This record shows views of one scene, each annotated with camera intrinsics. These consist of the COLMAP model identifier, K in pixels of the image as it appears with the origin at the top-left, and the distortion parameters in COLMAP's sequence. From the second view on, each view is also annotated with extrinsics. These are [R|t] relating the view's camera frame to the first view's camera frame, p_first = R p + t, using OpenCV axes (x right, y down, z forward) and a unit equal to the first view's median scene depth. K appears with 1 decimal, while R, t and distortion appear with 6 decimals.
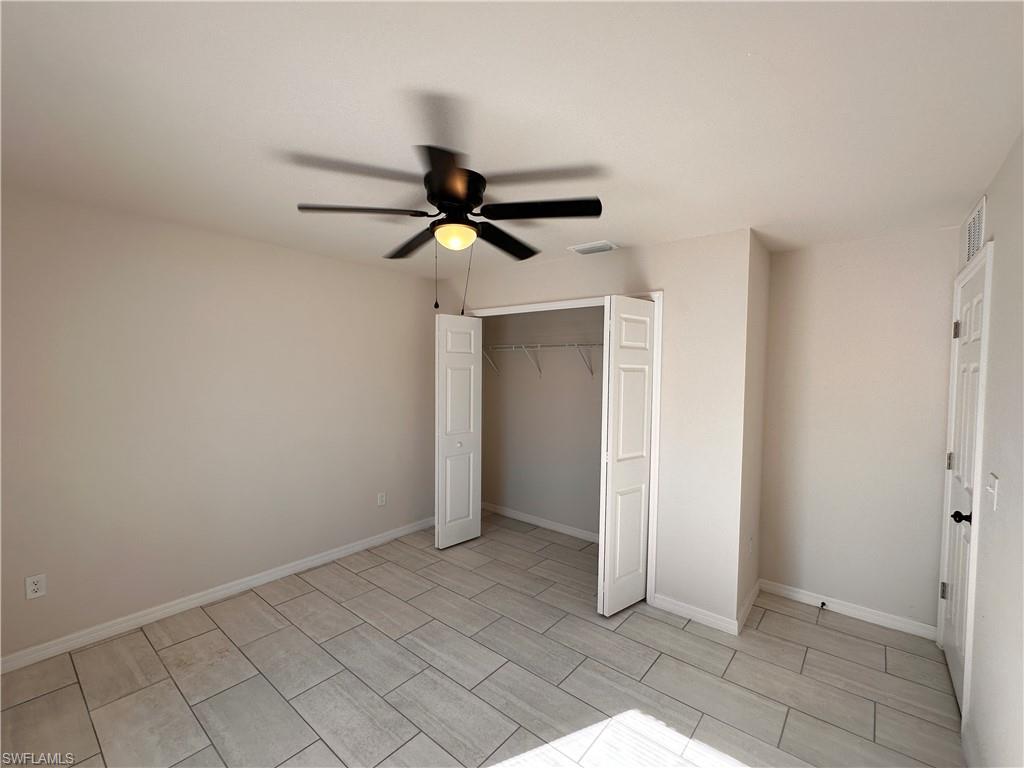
lens RADIAL K [[445.8, 0, 509.6], [0, 445.8, 385.9], [0, 0, 1]] dist [-0.001524, -0.000352]
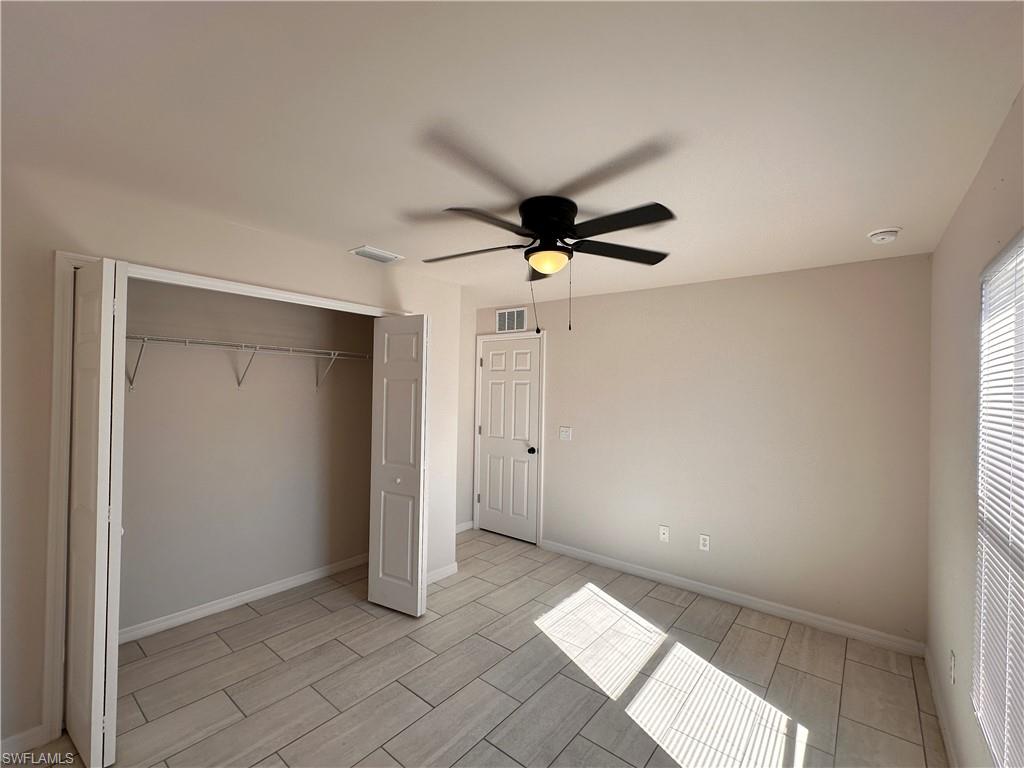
lens RADIAL K [[445.8, 0, 509.6], [0, 445.8, 385.9], [0, 0, 1]] dist [-0.001524, -0.000352]
pose [[-0.018344, -0.007069, 0.999807, -1.057590], [0.013455, 0.999883, 0.007316, -0.042980], [-0.999741, 0.013587, -0.018247, 1.001581]]
